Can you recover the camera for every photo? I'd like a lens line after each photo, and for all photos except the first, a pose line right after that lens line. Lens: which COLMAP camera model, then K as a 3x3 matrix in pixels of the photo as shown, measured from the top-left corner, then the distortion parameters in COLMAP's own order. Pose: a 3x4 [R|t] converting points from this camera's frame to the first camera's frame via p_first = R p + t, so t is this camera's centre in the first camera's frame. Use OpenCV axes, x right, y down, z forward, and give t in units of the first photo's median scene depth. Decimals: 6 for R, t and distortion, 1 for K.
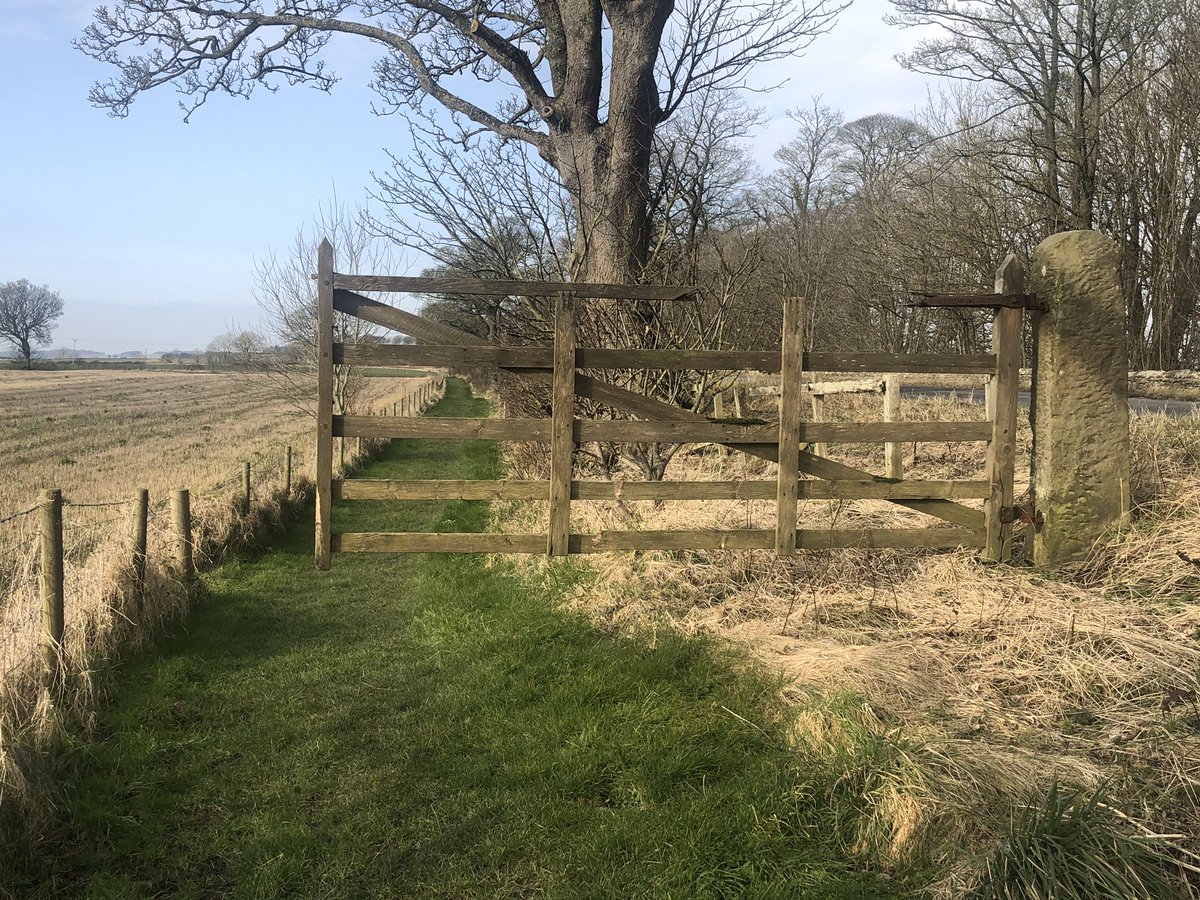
lens RADIAL K [[1349.0, 0, 599.9], [0, 1349.0, 534.6], [0, 0, 1]] dist [0.128893, -0.349557]
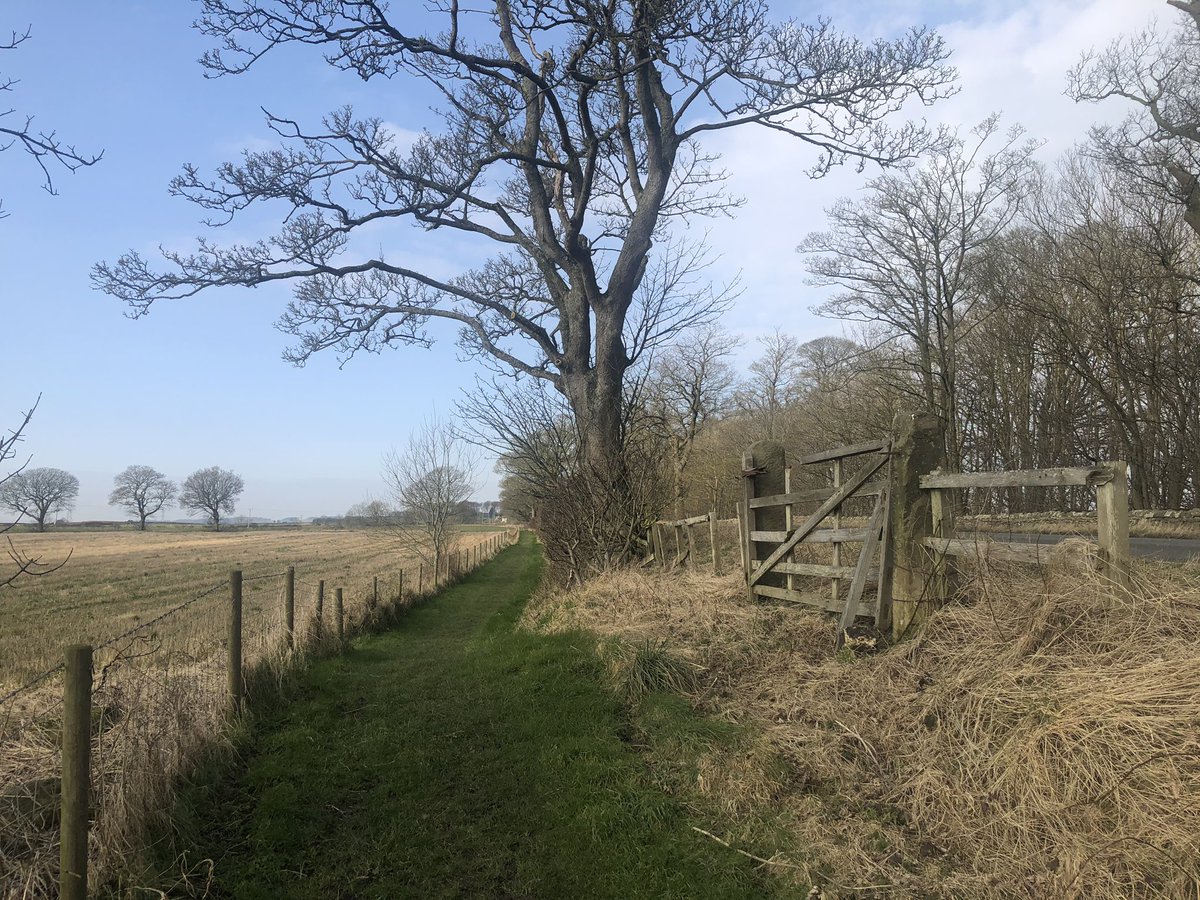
lens RADIAL K [[1349.0, 0, 599.9], [0, 1349.0, 534.6], [0, 0, 1]] dist [0.128893, -0.349557]
pose [[0.996100, -0.016464, -0.086687, 0.135892], [0.005723, 0.992424, -0.122725, 0.087596], [0.088051, 0.121750, 0.988648, -0.530517]]
